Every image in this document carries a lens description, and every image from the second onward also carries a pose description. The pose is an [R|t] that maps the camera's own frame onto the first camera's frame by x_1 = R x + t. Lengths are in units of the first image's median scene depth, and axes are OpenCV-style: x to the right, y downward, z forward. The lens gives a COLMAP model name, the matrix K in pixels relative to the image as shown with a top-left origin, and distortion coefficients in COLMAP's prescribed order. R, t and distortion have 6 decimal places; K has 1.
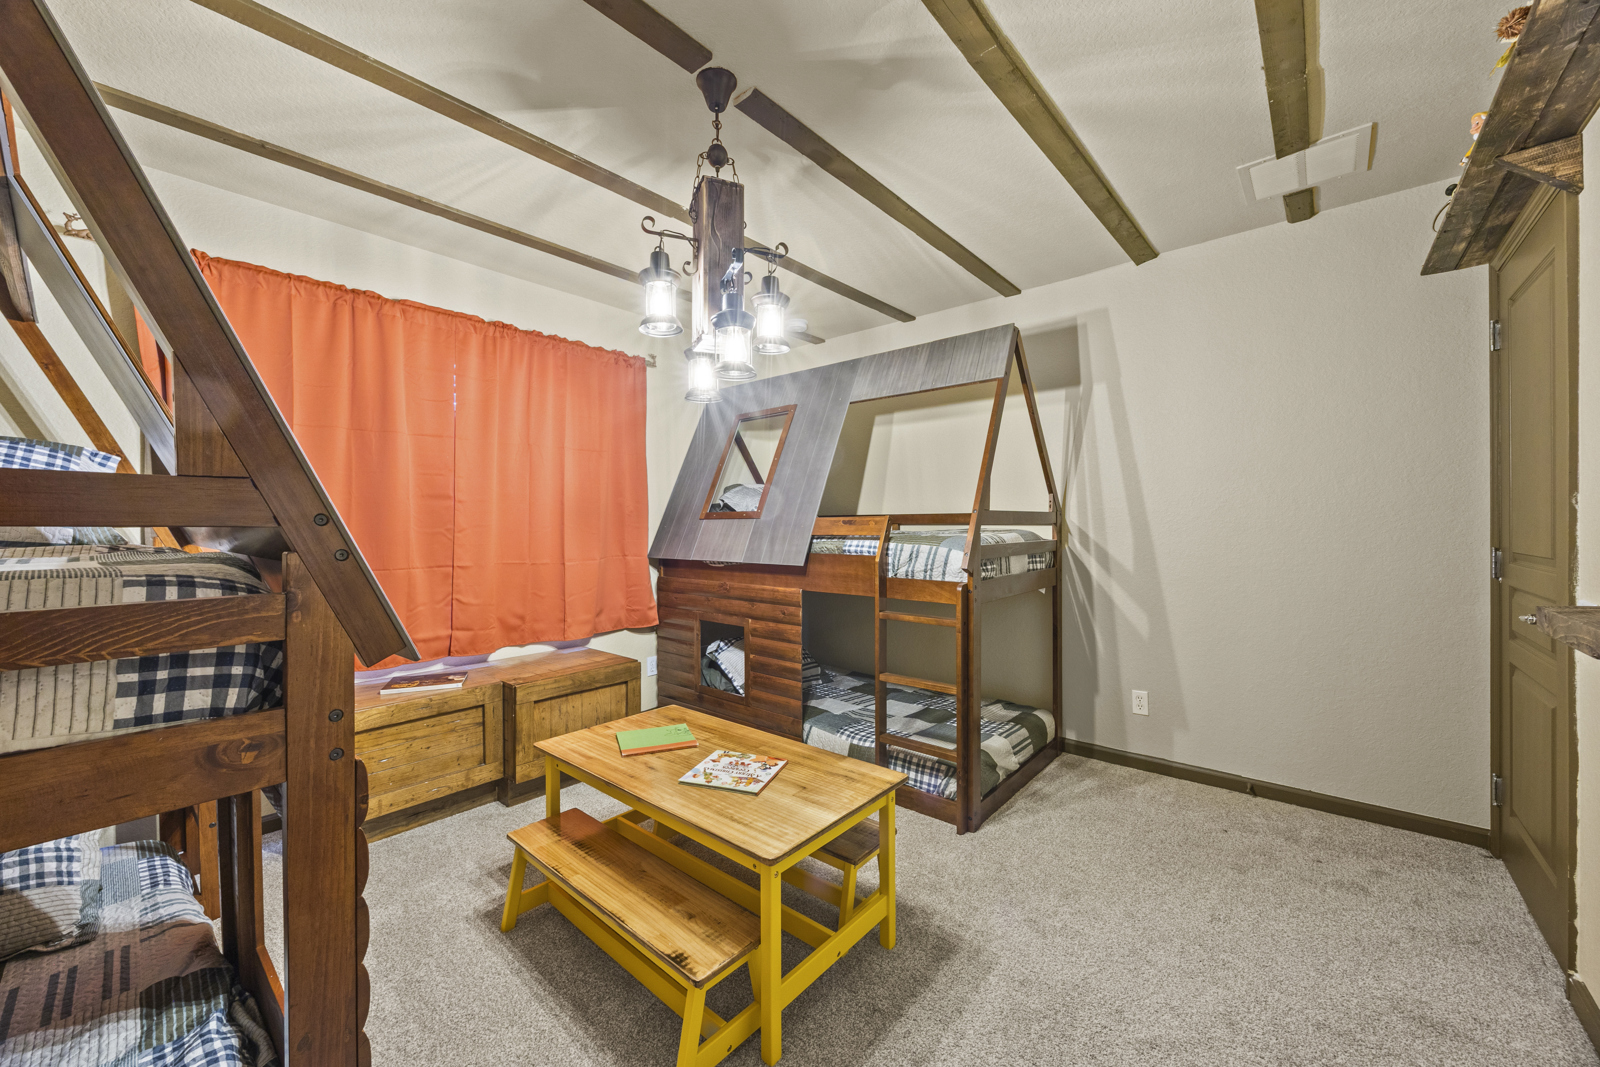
lens RADIAL K [[611.8, 0, 803.6], [0, 611.8, 528.9], [0, 0, 1]] dist [0.001741, 0.000171]
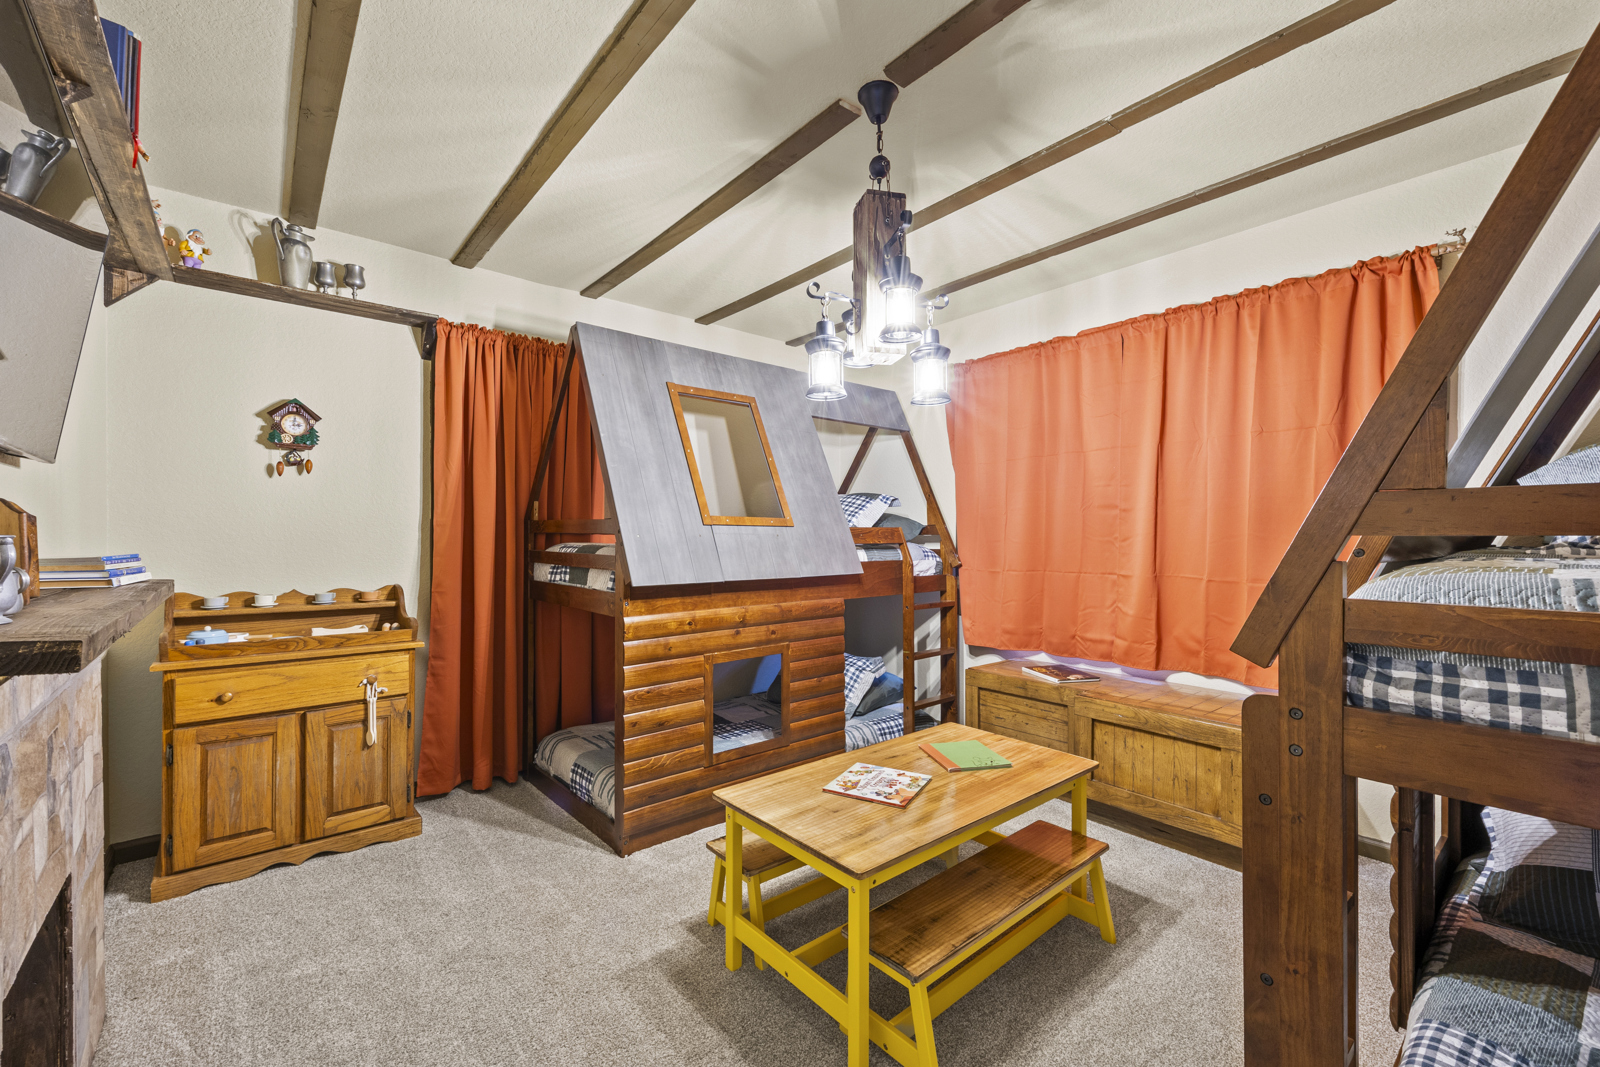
lens RADIAL K [[676.1, 0, 795.1], [0, 676.1, 541.2], [0, 0, 1]] dist [0.003150, -0.000017]
pose [[-0.195155, 0.009779, -0.980724, 0.680940], [-0.005795, 0.999921, 0.011123, -0.003268], [0.980755, 0.007855, -0.195083, 0.751196]]
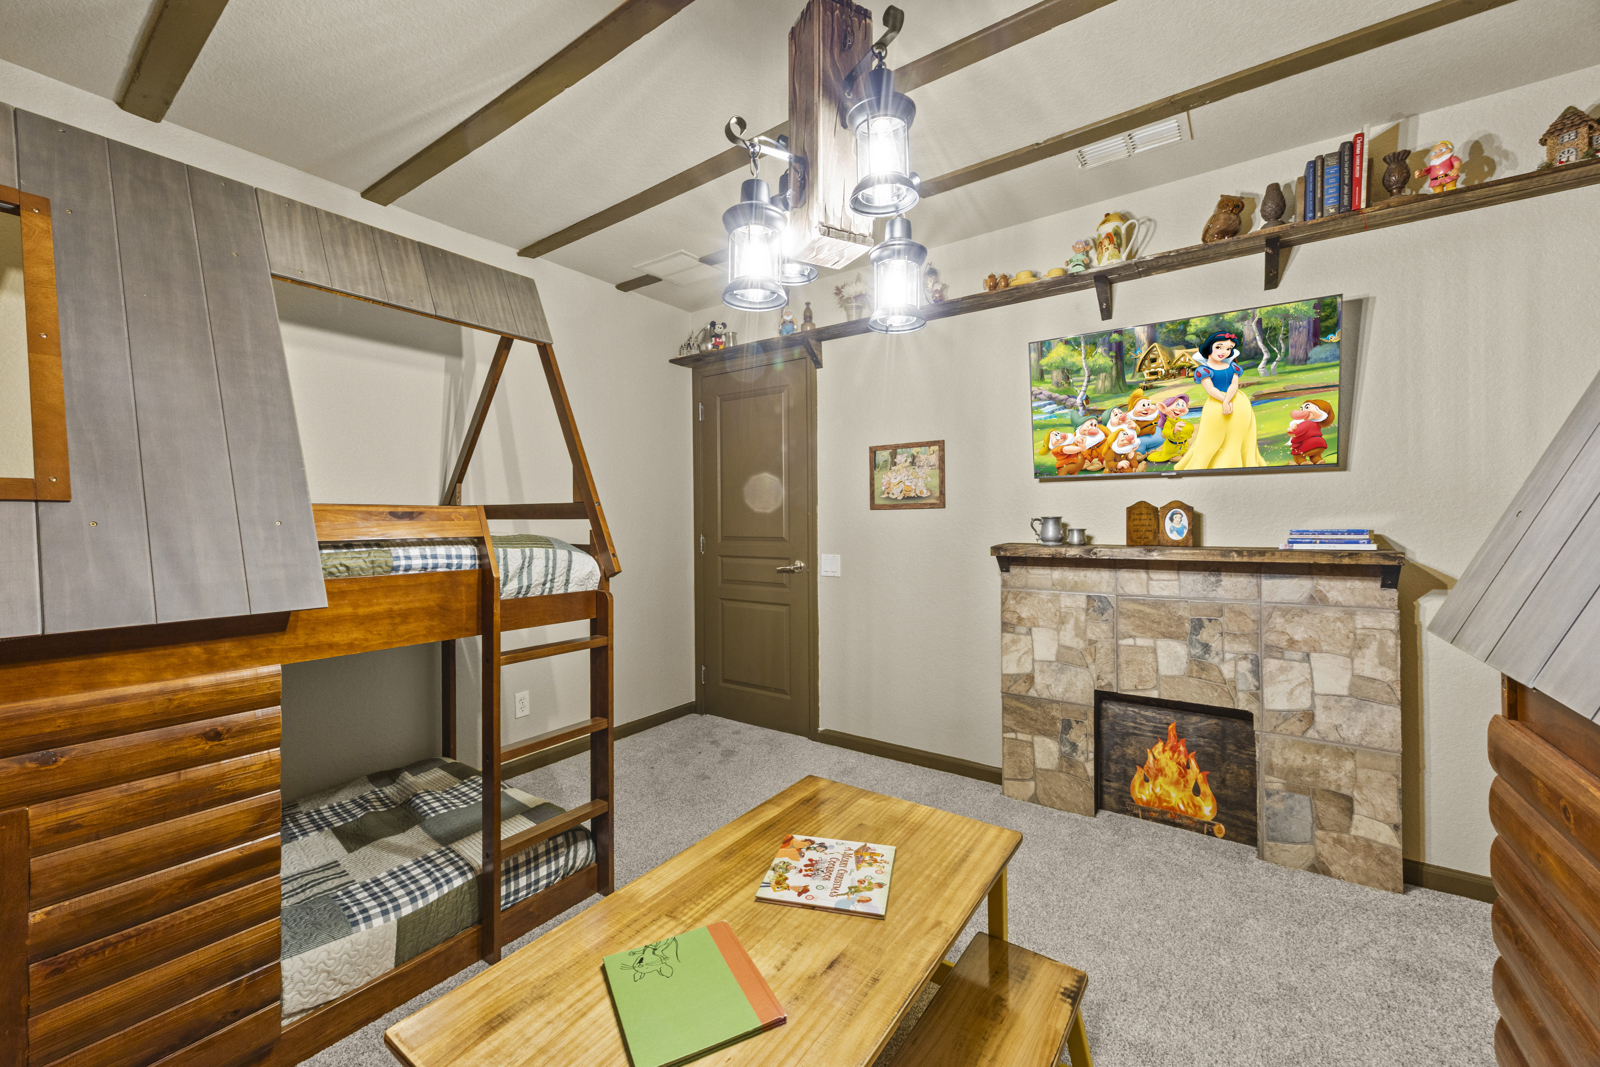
lens RADIAL K [[611.8, 0, 811.2], [0, 611.8, 522.5], [0, 0, 1]] dist [0.001741, 0.000171]
pose [[-0.086378, 0.003690, 0.996256, -0.556332], [0.012920, 0.999913, -0.002583, 0.002693], [-0.996179, 0.012648, -0.086418, 0.750558]]
